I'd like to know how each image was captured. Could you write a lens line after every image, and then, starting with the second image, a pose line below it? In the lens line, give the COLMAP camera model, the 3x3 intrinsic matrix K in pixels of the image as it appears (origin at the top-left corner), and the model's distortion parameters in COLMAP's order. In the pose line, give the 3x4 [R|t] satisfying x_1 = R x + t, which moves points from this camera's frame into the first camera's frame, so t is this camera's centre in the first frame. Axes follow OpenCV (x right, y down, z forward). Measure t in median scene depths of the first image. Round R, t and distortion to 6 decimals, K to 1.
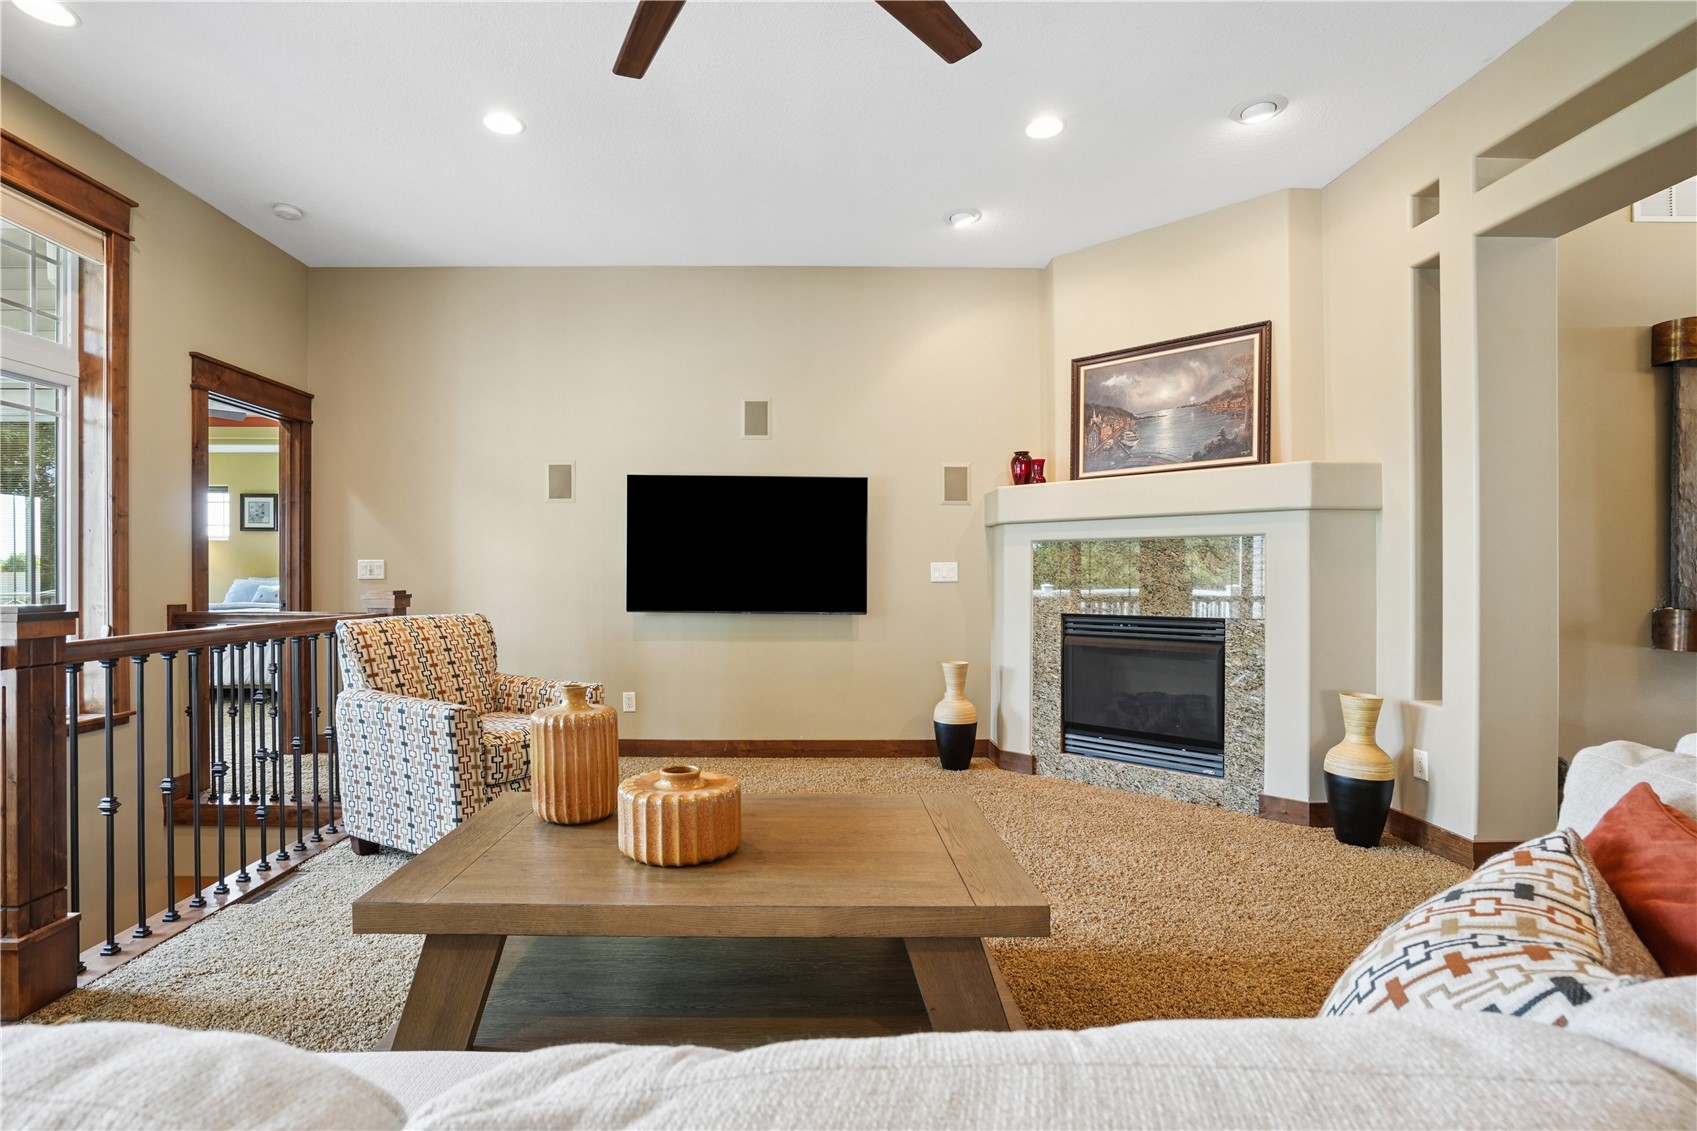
lens RADIAL K [[794.5, 0, 833.7], [0, 794.5, 571.1], [0, 0, 1]] dist [-0.035666, 0.013086]
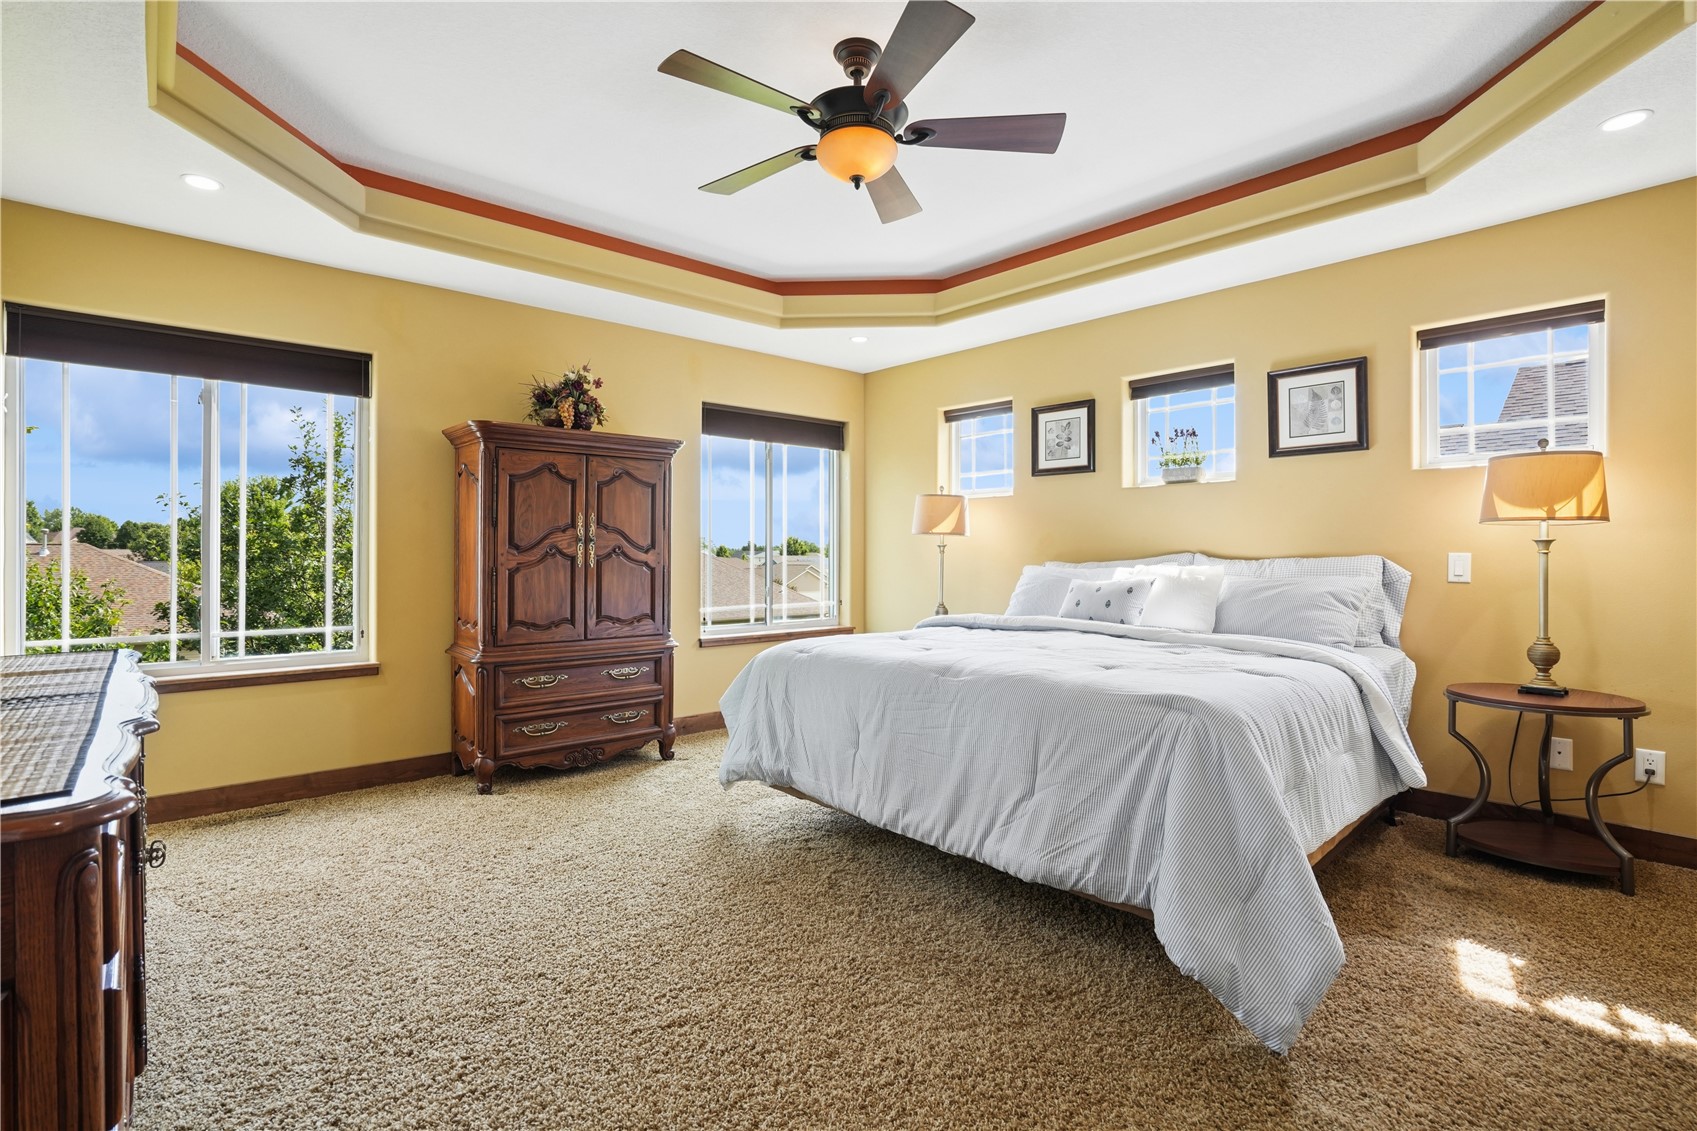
lens RADIAL K [[794.5, 0, 846.7], [0, 794.5, 561.7], [0, 0, 1]] dist [-0.035666, 0.013086]
pose [[0.654042, 0.002090, -0.756455, -0.428382], [-0.002265, 0.999997, 0.000805, 0.007284], [0.756455, 0.001188, 0.654045, 0.544779]]
